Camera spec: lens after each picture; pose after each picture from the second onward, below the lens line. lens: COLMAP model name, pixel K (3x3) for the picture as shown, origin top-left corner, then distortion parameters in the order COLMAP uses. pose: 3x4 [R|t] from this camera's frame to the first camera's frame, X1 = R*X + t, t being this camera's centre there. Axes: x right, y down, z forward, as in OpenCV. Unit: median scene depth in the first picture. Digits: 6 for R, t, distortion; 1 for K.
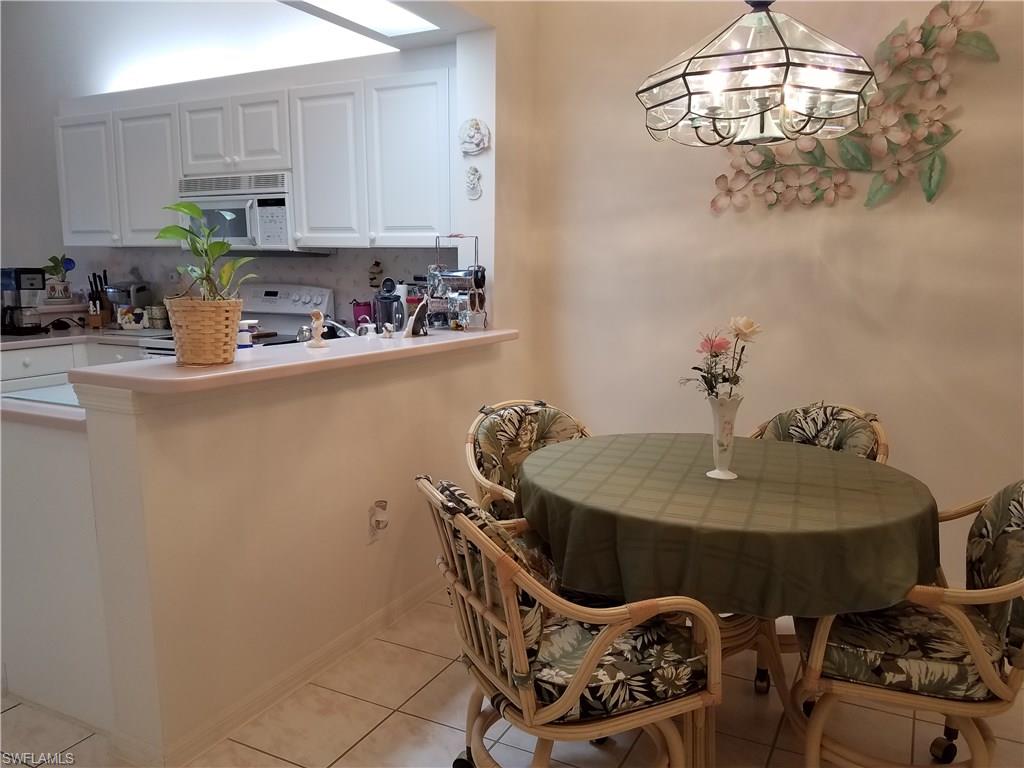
lens RADIAL K [[789.1, 0, 506.1], [0, 789.1, 401.8], [0, 0, 1]] dist [0.209576, -0.383034]
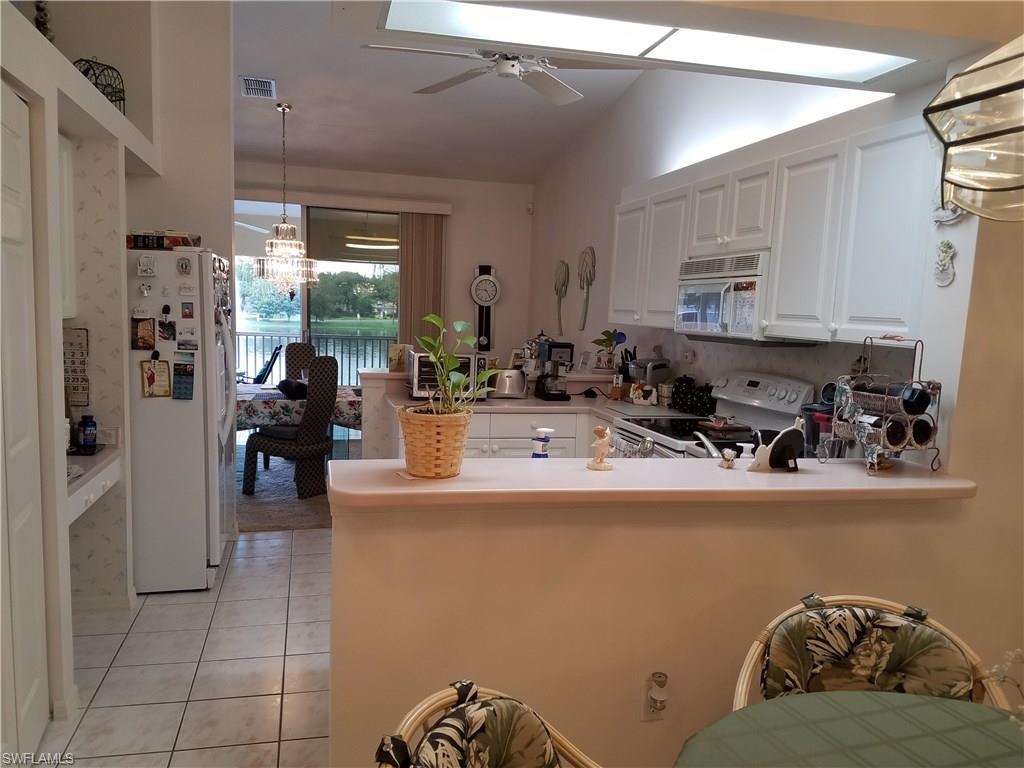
lens RADIAL K [[785.3, 0, 486.3], [0, 785.3, 406.0], [0, 0, 1]] dist [0.211607, -0.380184]
pose [[0.636844, 0.118044, -0.761902, 0.245822], [-0.161316, 0.986738, 0.018041, -0.097883], [0.753927, 0.111417, 0.647441, 0.256990]]
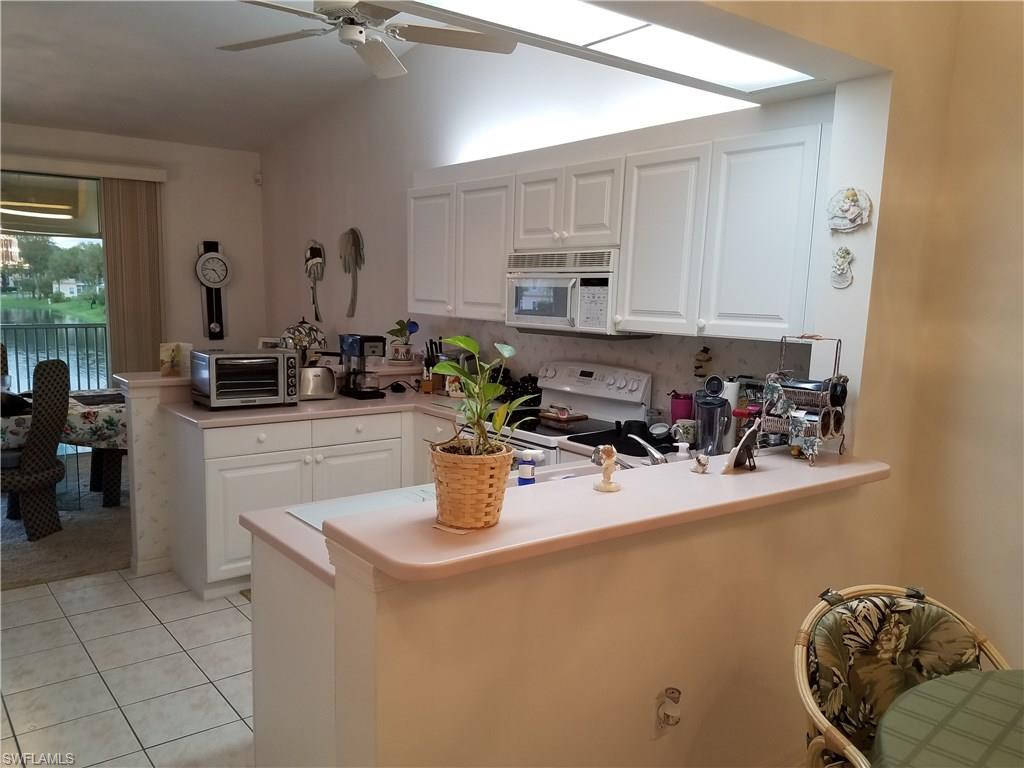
lens RADIAL K [[785.3, 0, 486.3], [0, 785.3, 406.0], [0, 0, 1]] dist [0.211607, -0.380184]
pose [[0.901466, 0.084468, -0.424528, -0.008152], [-0.094795, 0.995492, -0.003220, -0.104031], [0.422342, 0.043146, 0.905409, 0.156809]]
